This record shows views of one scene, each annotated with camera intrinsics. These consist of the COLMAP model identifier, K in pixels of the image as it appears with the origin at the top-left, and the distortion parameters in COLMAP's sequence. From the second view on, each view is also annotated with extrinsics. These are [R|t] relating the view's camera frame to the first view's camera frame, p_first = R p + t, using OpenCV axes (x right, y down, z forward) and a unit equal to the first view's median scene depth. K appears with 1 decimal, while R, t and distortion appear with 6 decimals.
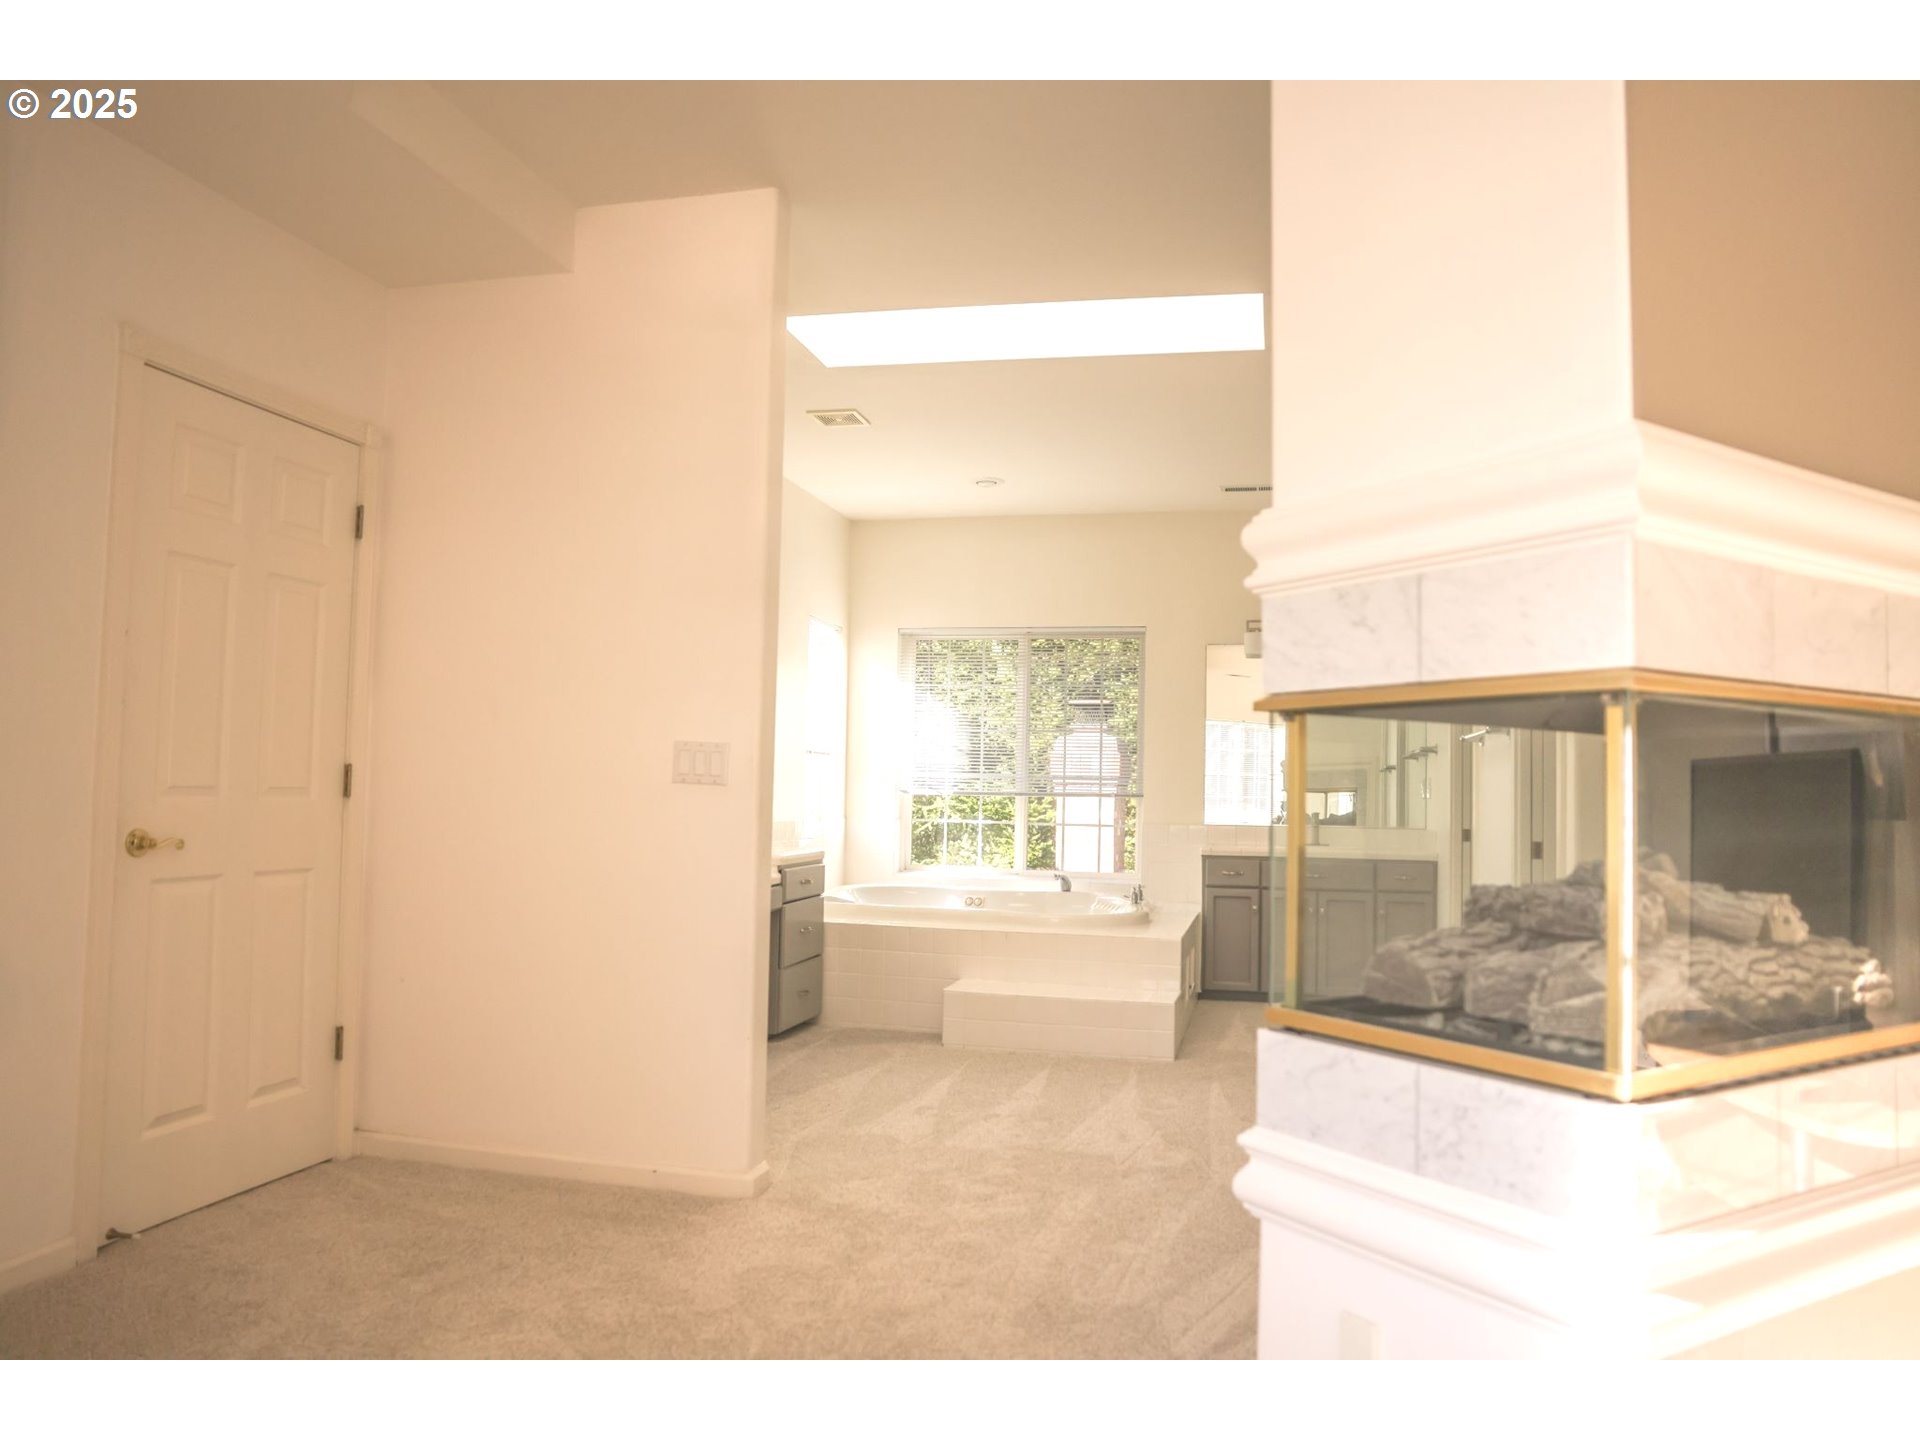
lens RADIAL K [[1337.9, 0, 960.0], [0, 1337.9, 720.0], [0, 0, 1]] dist [-0.005929, -0.003039]
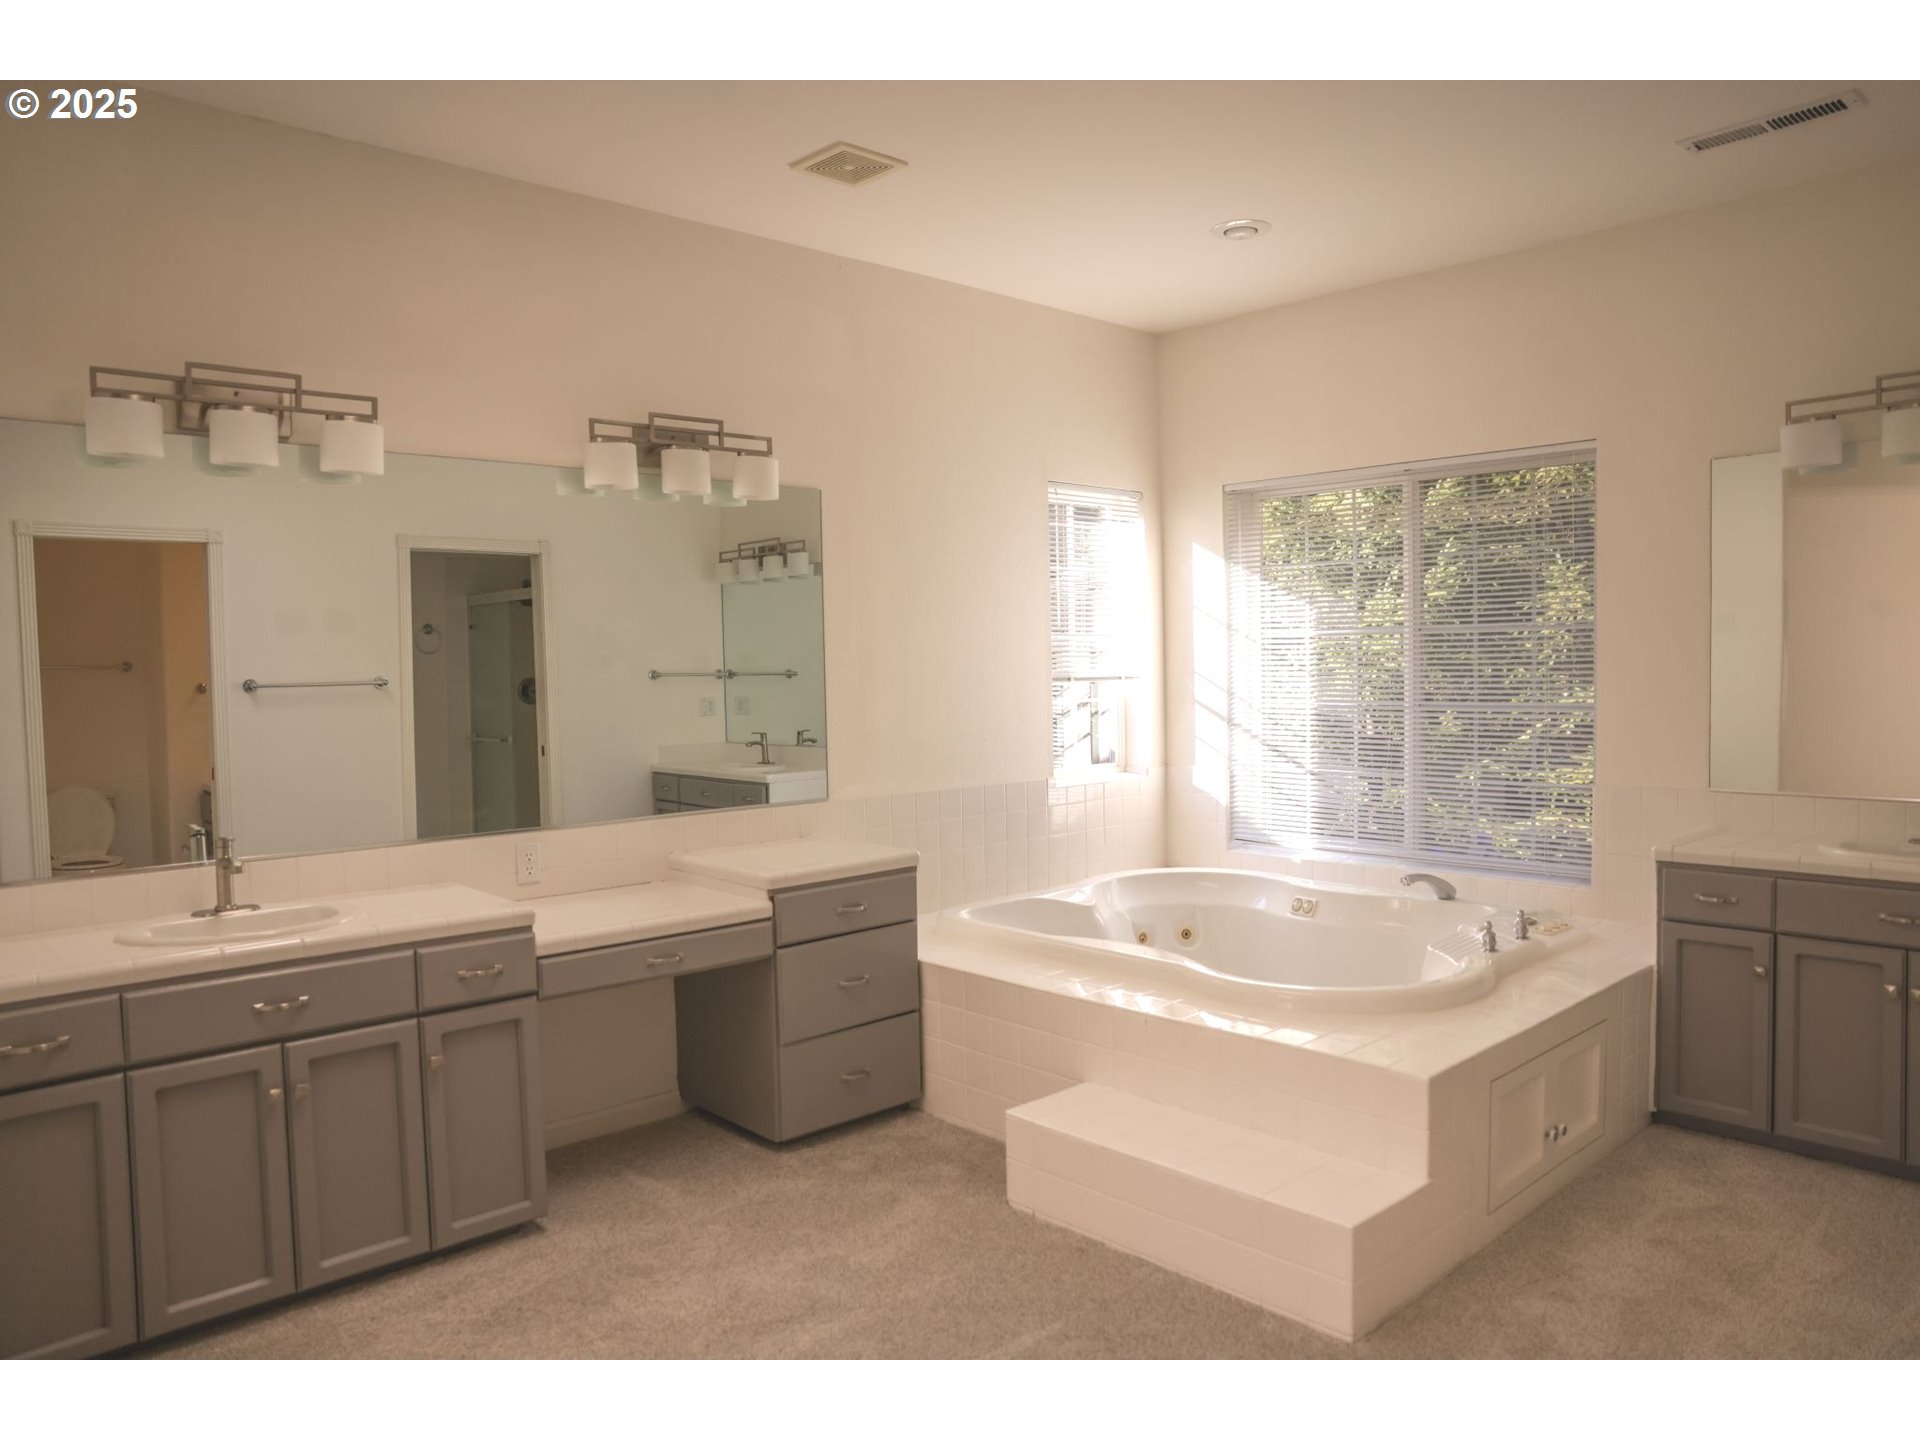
lens RADIAL K [[1337.9, 0, 960.0], [0, 1337.9, 720.0], [0, 0, 1]] dist [-0.005929, -0.003039]
pose [[0.837513, -0.014832, -0.546216, 0.243277], [0.066137, 0.995034, 0.074388, -0.012915], [0.542400, -0.098426, 0.834335, 0.416723]]
